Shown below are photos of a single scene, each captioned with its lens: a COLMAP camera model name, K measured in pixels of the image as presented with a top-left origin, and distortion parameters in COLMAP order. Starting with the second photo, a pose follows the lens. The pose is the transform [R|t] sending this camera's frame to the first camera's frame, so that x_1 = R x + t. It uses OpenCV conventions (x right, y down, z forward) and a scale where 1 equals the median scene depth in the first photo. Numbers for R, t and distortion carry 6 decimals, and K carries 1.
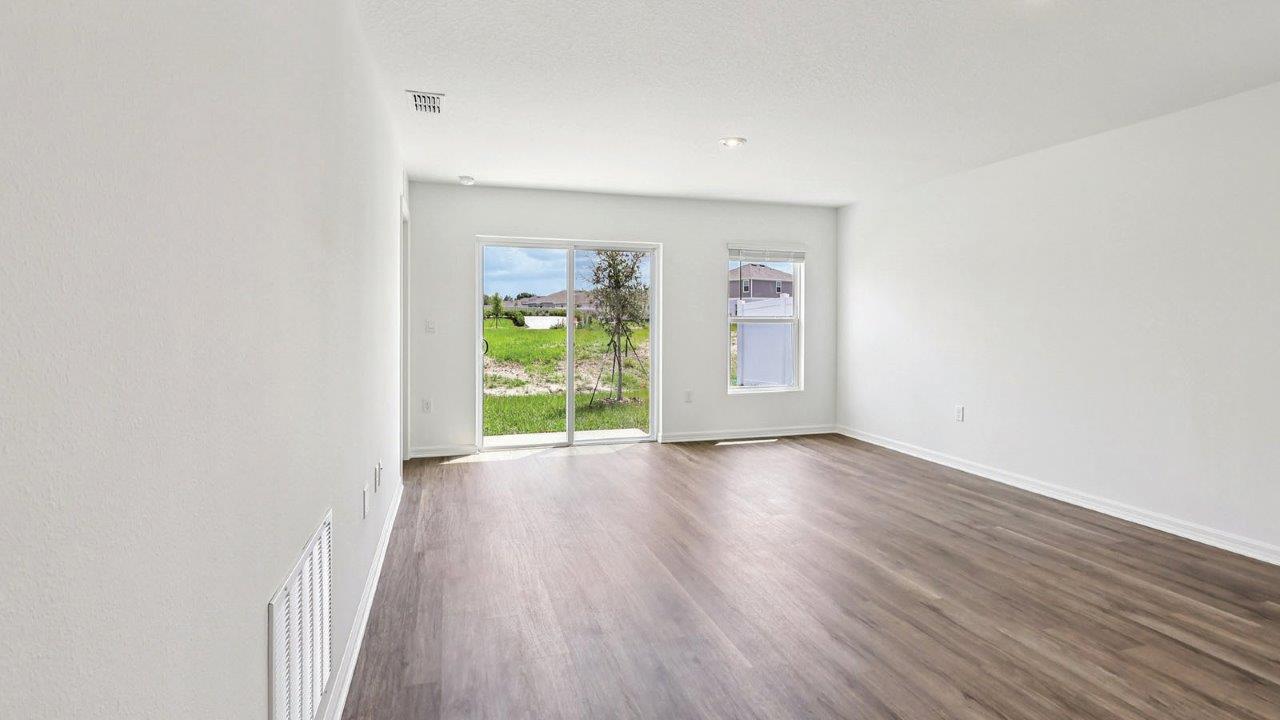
lens RADIAL K [[621.8, 0, 635.9], [0, 621.8, 343.3], [0, 0, 1]] dist [-0.002897, 0.000052]
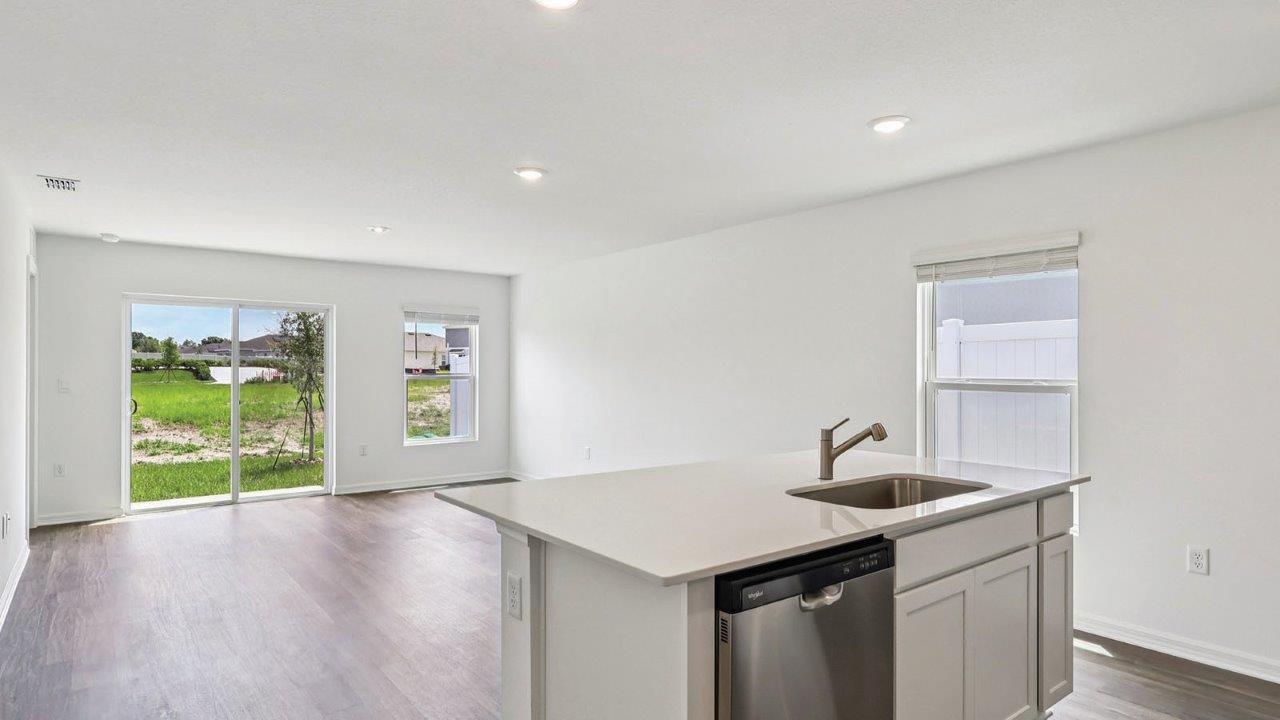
lens RADIAL K [[701.1, 0, 638.0], [0, 701.1, 379.2], [0, 0, 1]] dist [-0.000001, -0.000264]
pose [[0.933560, -0.004408, 0.358394, 0.092584], [0.013717, 0.999631, -0.023434, 0.000056], [-0.358159, 0.026793, 0.933276, -0.279889]]
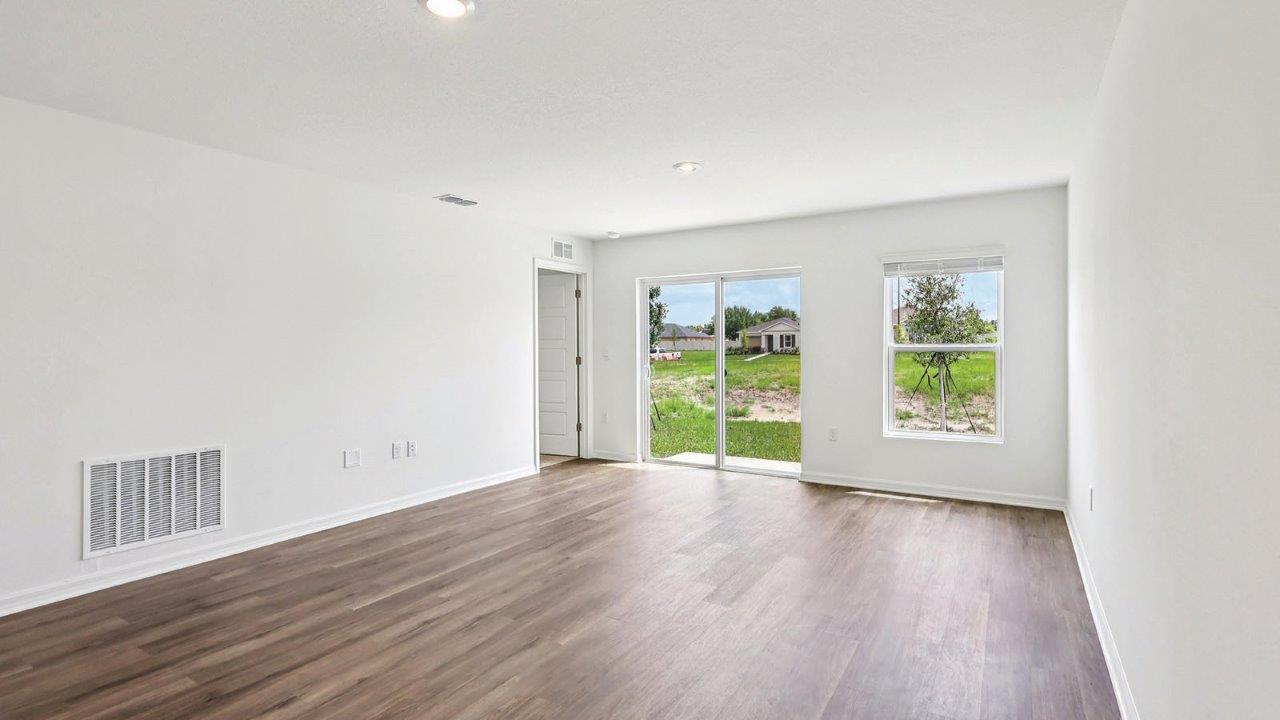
lens RADIAL K [[616.6, 0, 635.1], [0, 616.6, 342.8], [0, 0, 1]] dist [0.000809, 0.000294]
pose [[0.659203, -0.008822, -0.751913, 0.559696], [-0.027299, 0.998991, -0.035654, -0.005482], [0.751469, 0.044030, 0.658297, 0.199575]]
